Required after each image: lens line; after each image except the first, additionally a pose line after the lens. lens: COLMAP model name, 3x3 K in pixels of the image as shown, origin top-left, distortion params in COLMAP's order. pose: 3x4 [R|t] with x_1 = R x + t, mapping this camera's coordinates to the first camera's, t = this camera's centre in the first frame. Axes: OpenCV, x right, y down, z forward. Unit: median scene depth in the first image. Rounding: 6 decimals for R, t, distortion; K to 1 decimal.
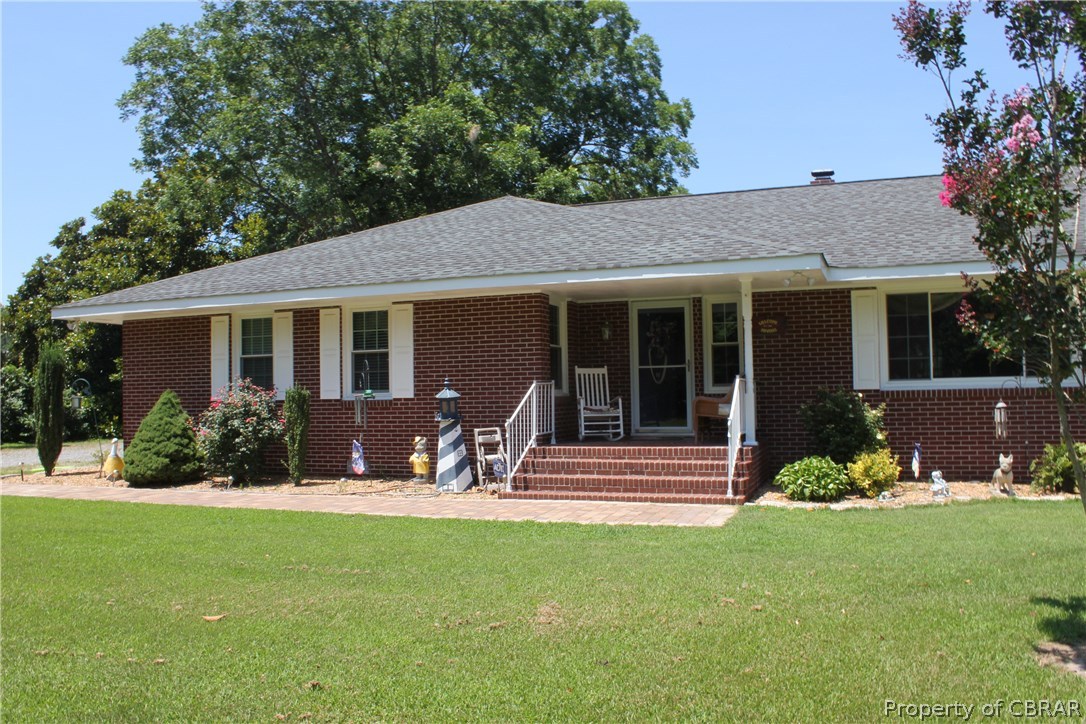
lens RADIAL K [[897.2, 0, 539.8], [0, 897.2, 356.8], [0, 0, 1]] dist [-0.151029, 0.116789]
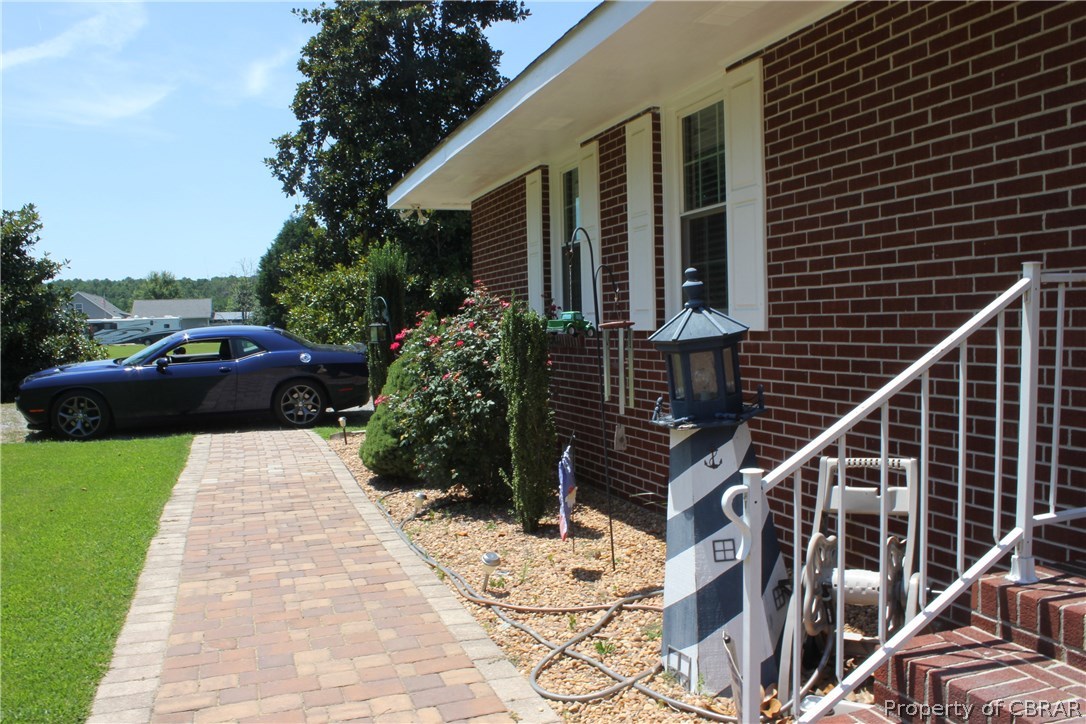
lens RADIAL K [[897.2, 0, 554.5], [0, 897.2, 364.8], [0, 0, 1]] dist [-0.151029, 0.116789]
pose [[0.648321, 0.038480, -0.760394, 0.070577], [0.043161, 0.995258, 0.087165, 0.026267], [0.760143, -0.089330, 0.643586, 0.741475]]
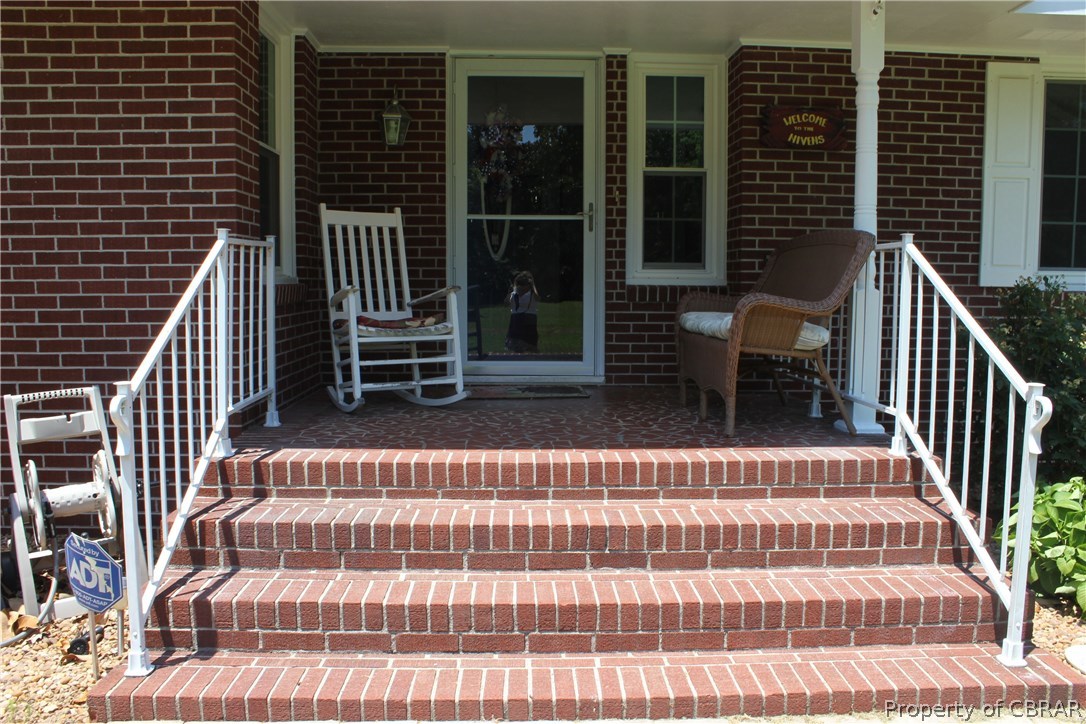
lens RADIAL K [[897.2, 0, 542.1], [0, 897.2, 364.3], [0, 0, 1]] dist [-0.151029, 0.116789]
pose [[0.921799, -0.014231, 0.387407, -0.019811], [-0.036854, 0.991583, 0.124116, 0.028930], [-0.385913, -0.128687, 0.913516, 0.654057]]
